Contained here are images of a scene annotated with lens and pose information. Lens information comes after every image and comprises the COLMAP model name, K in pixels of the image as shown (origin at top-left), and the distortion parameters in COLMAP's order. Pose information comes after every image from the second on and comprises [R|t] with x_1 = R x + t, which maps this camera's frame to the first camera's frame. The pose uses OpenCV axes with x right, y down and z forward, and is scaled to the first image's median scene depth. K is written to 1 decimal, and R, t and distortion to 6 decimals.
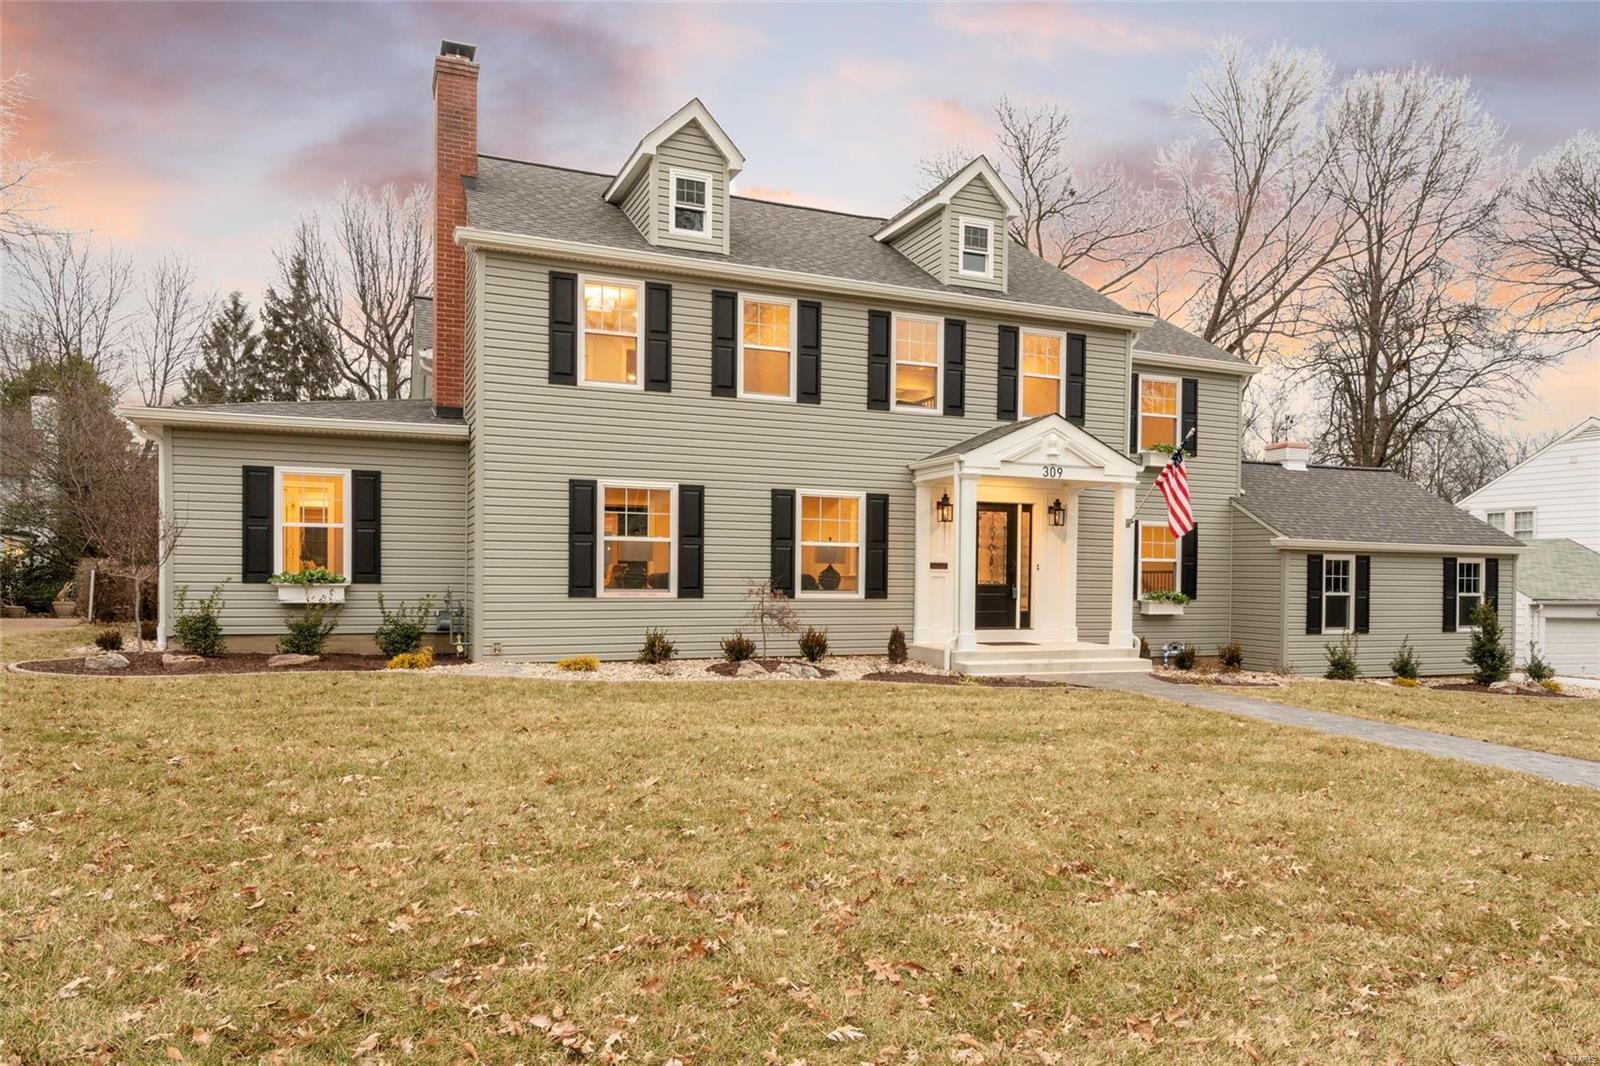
lens RADIAL K [[1046.8, 0, 800.1], [0, 1046.8, 609.2], [0, 0, 1]] dist [0.046130, -0.000102]
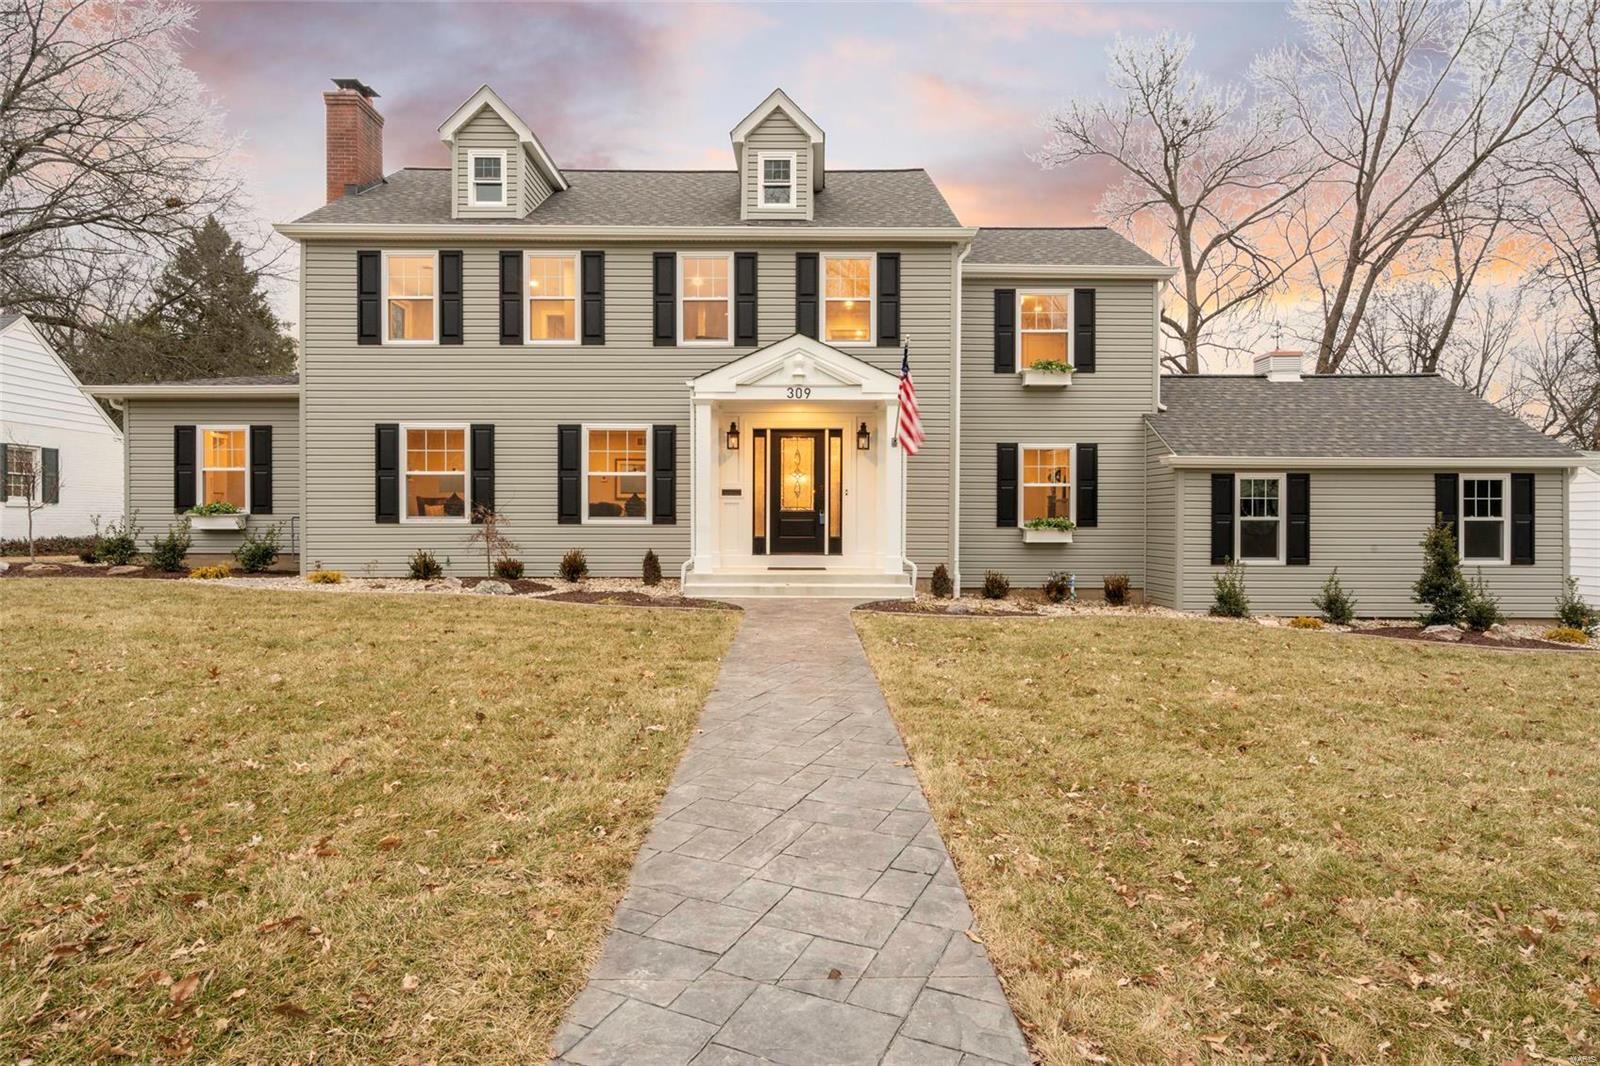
lens RADIAL K [[890.7, 0, 790.8], [0, 890.7, 535.3], [0, 0, 1]] dist [0.011595, 0.002601]
pose [[0.924926, 0.002189, -0.380142, 0.507802], [-0.002668, 0.999996, -0.000734, 0.001053], [0.380139, 0.001693, 0.924928, 0.207585]]
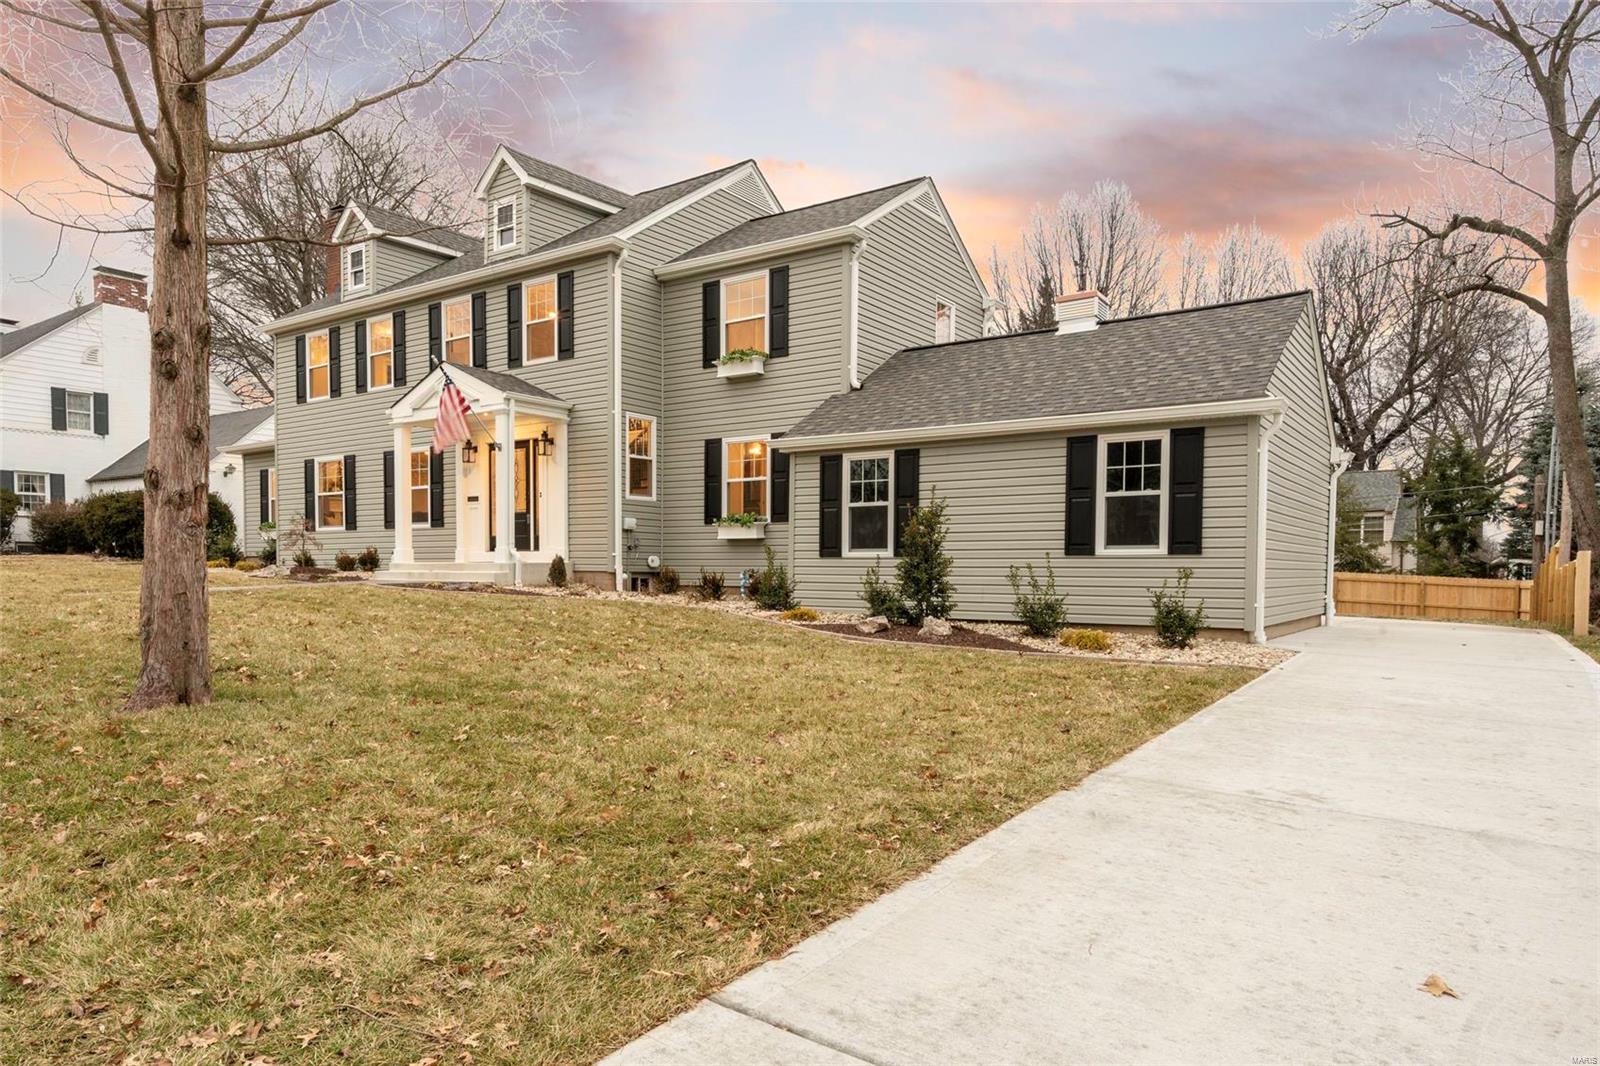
lens RADIAL K [[969.2, 0, 797.5], [0, 969.2, 607.0], [0, 0, 1]] dist [0.021994, -0.000323]
pose [[0.536264, 0.032309, -0.843431, 1.269244], [-0.007628, 0.999412, 0.033435, 0.043249], [0.844016, -0.011496, 0.536195, 0.691366]]
